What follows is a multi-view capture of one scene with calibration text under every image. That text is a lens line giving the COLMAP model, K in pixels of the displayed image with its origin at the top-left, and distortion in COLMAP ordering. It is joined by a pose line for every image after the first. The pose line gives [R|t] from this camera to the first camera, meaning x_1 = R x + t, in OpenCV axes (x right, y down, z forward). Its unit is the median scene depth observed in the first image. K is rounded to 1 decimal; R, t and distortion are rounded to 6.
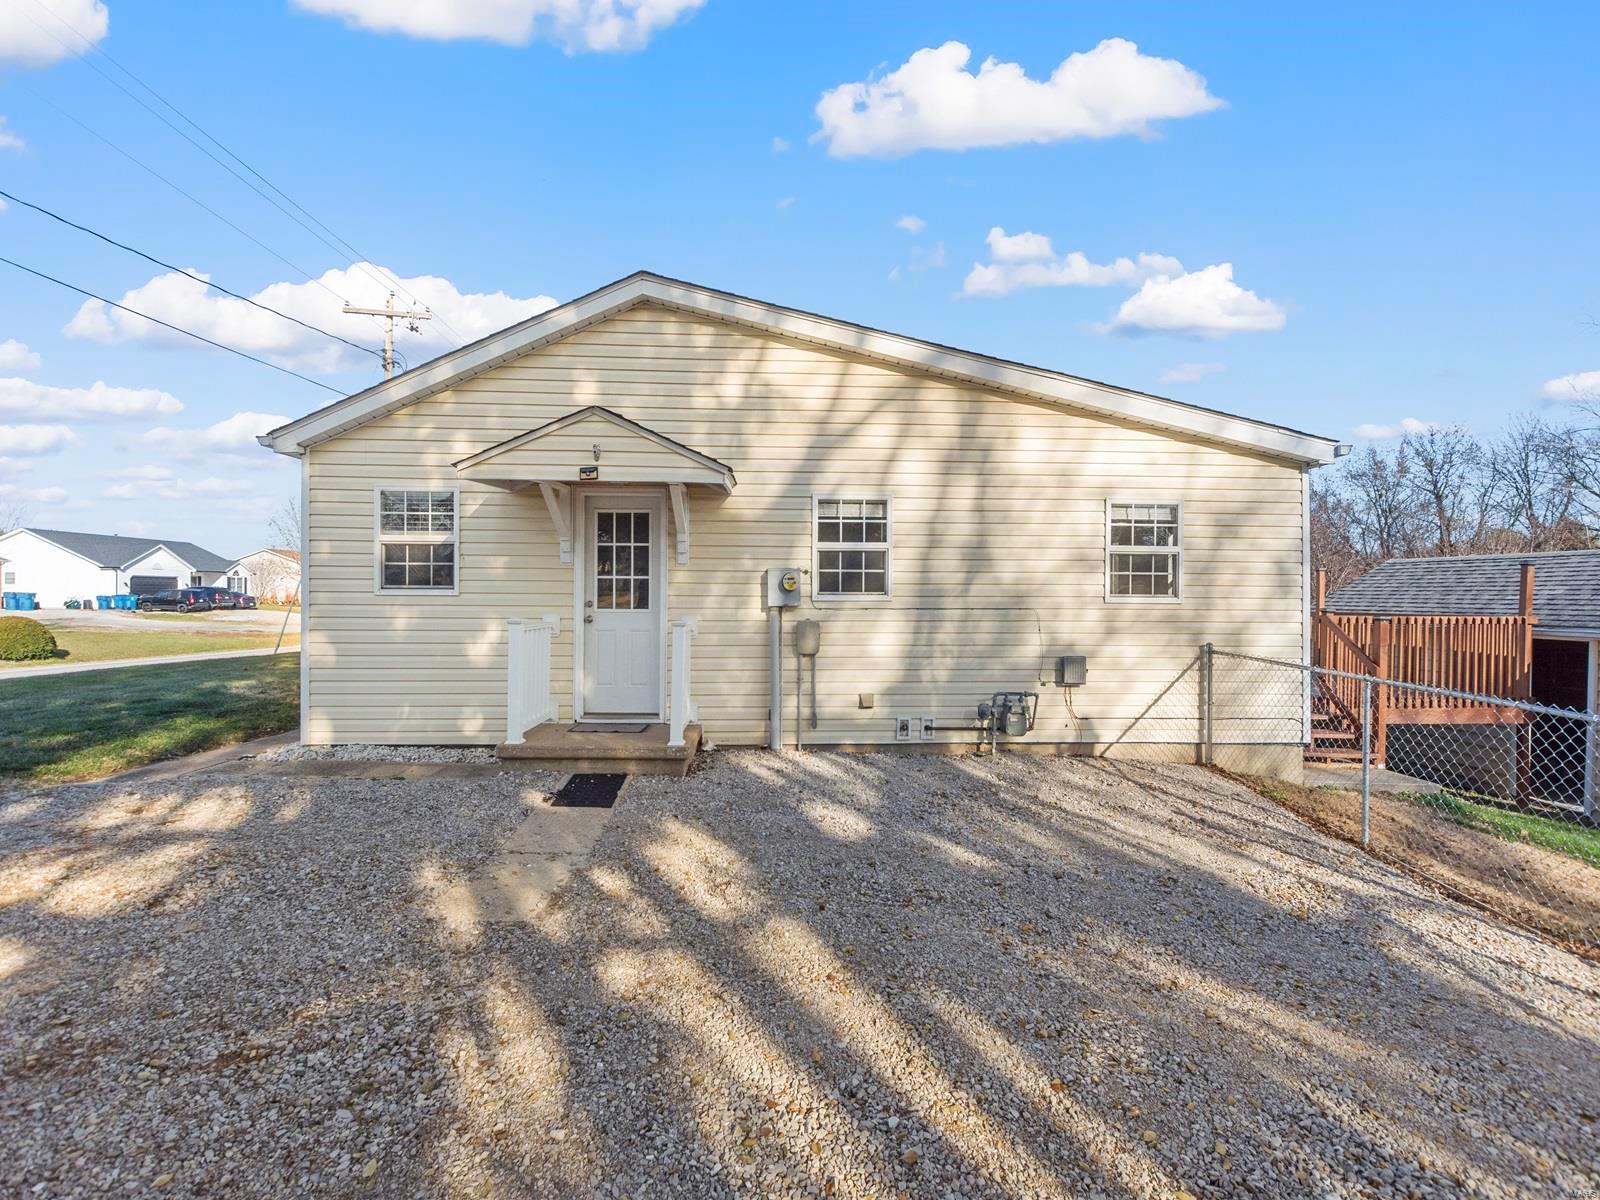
lens RADIAL K [[696.5, 0, 803.8], [0, 696.5, 601.5], [0, 0, 1]] dist [0.001919, 0.000370]
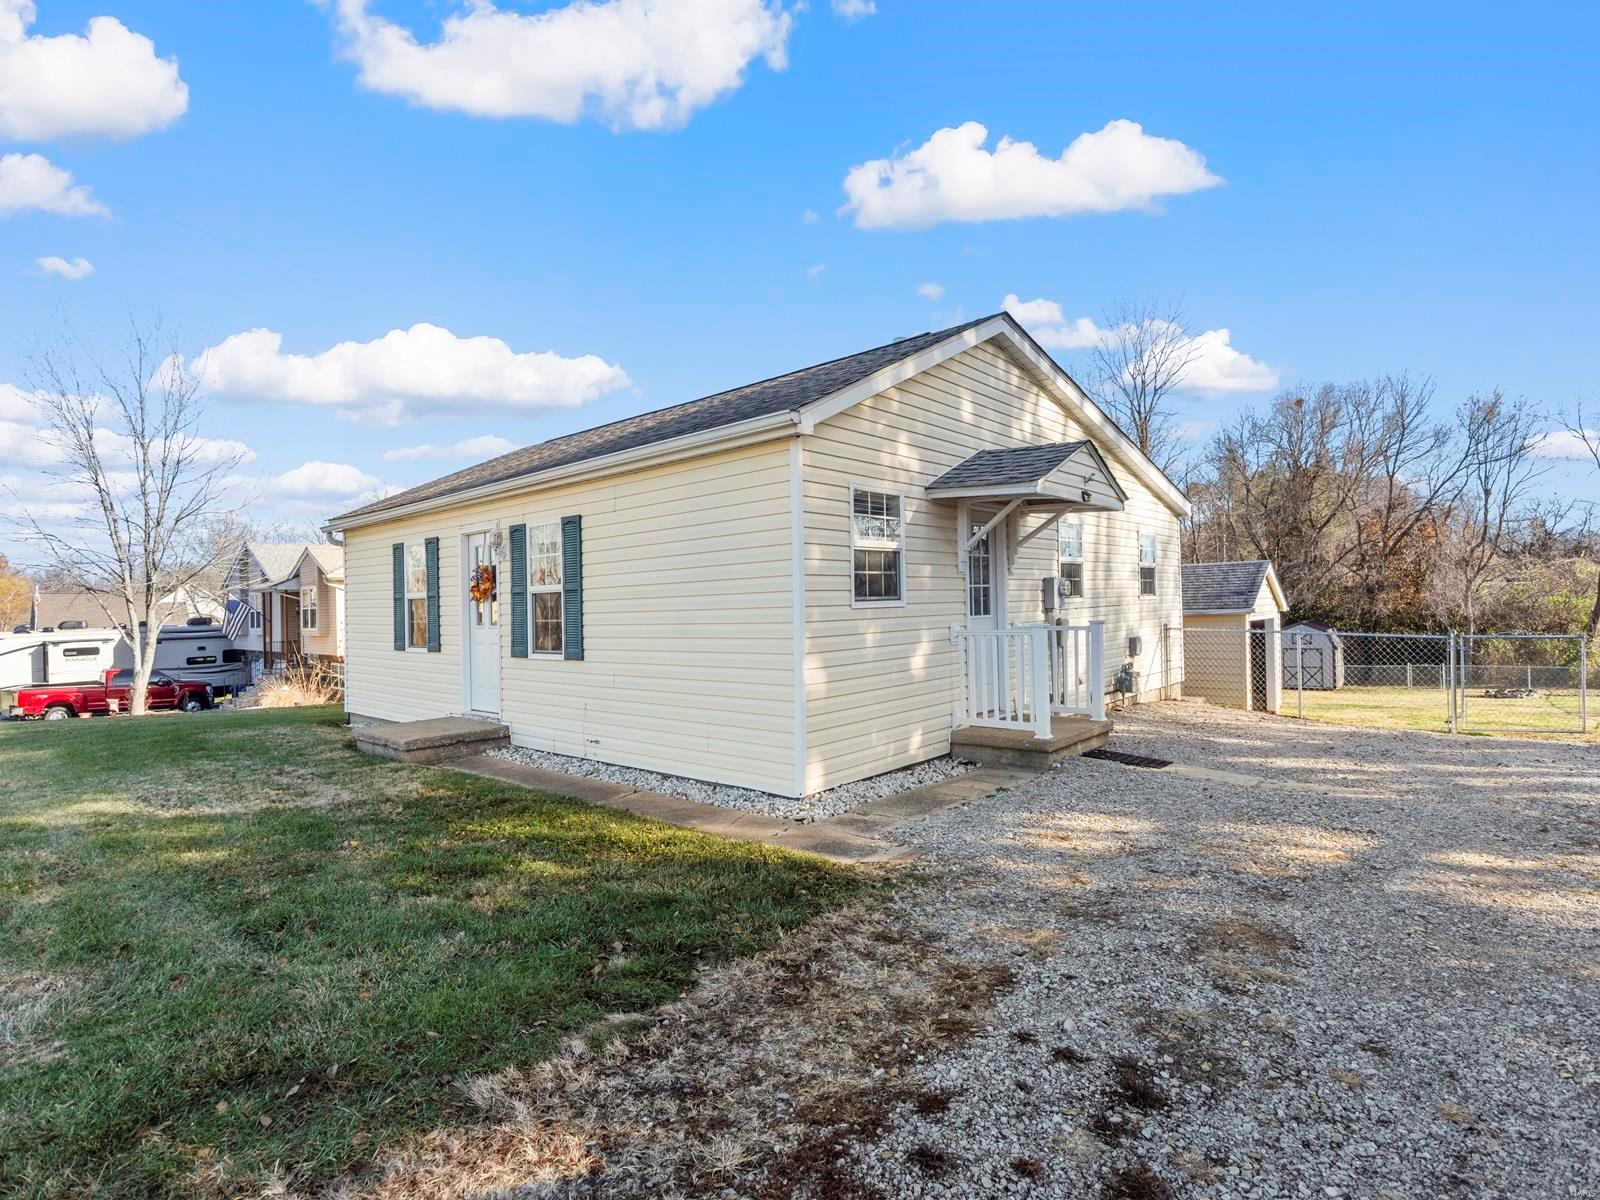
lens RADIAL K [[787.0, 0, 798.1], [0, 787.0, 609.5], [0, 0, 1]] dist [0.000185, -0.000050]
pose [[0.695766, -0.030926, 0.717602, -1.348769], [0.043995, 0.999032, 0.000399, -0.011460], [-0.716920, 0.031293, 0.696453, 0.362334]]
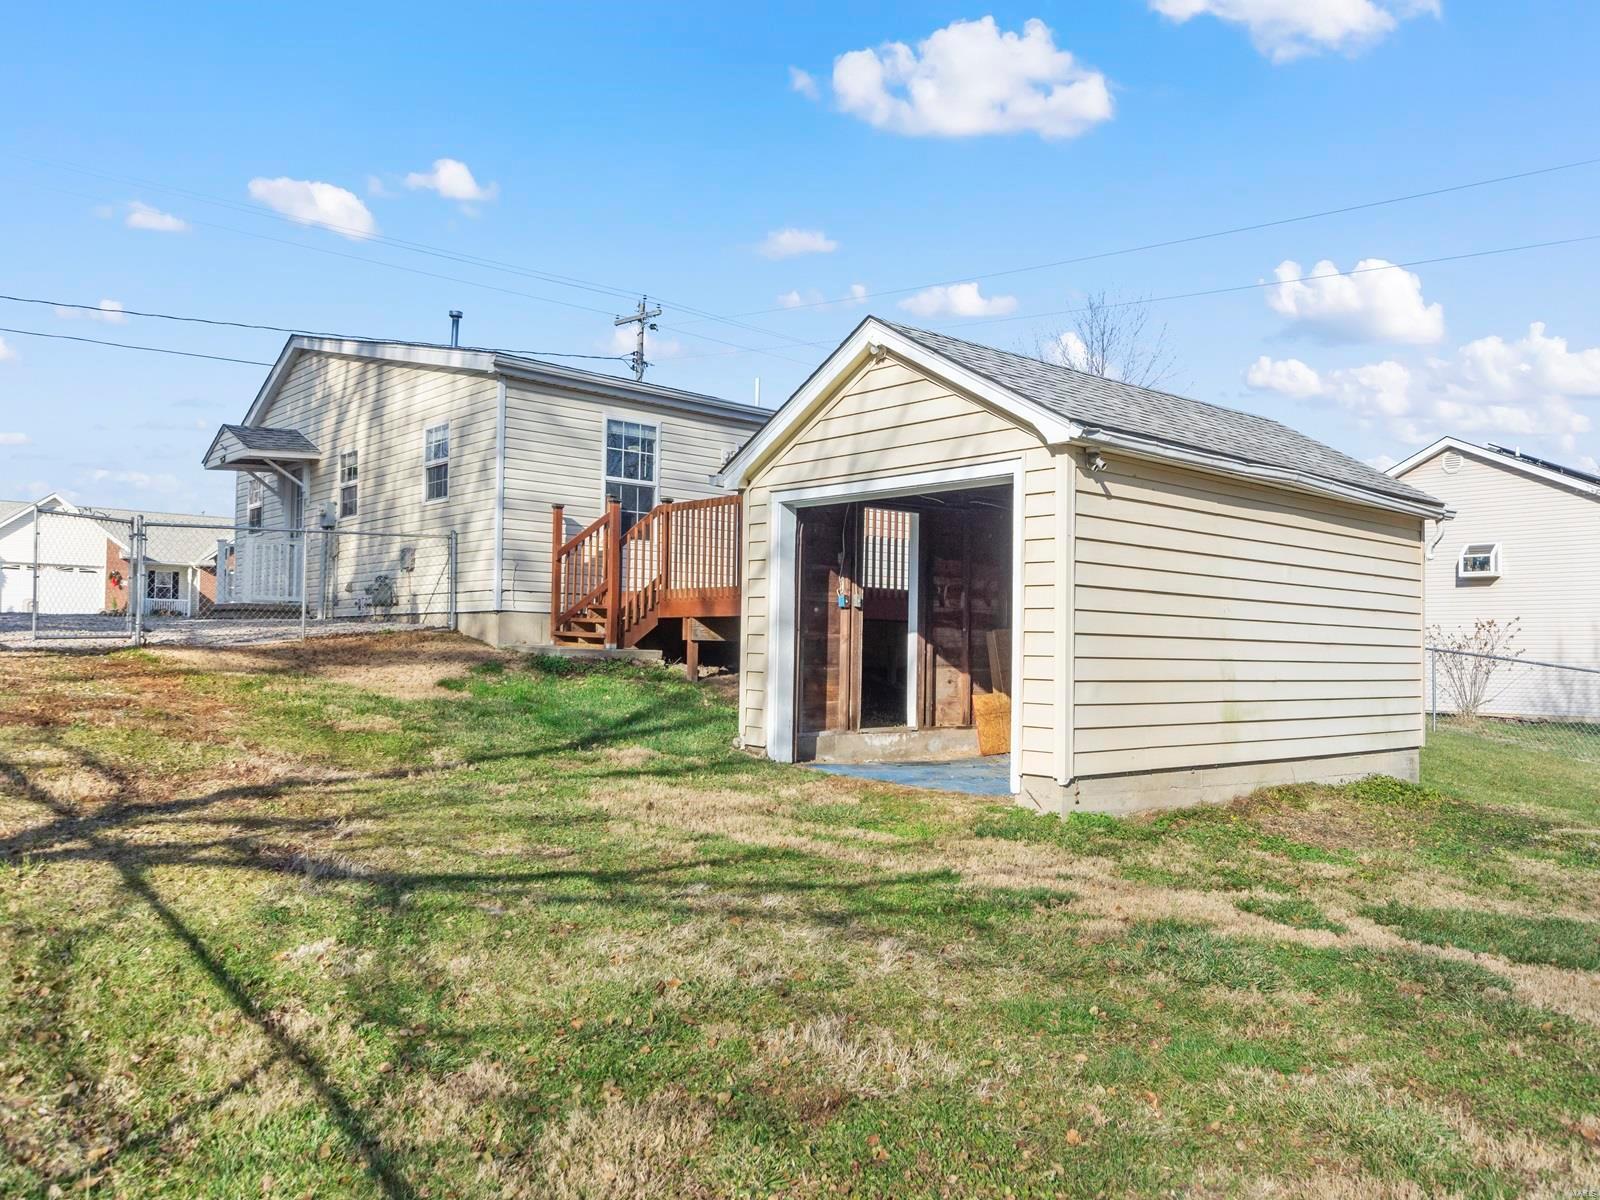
lens RADIAL K [[1256.9, 0, 800.0], [0, 1256.9, 600.0], [0, 0, 1]] dist [0.001018, 0.000547]
pose [[0.633016, -0.036189, -0.773292, 2.758931], [-0.030715, 0.996946, -0.071800, 0.332174], [0.773529, 0.069202, 0.629971, 0.079563]]
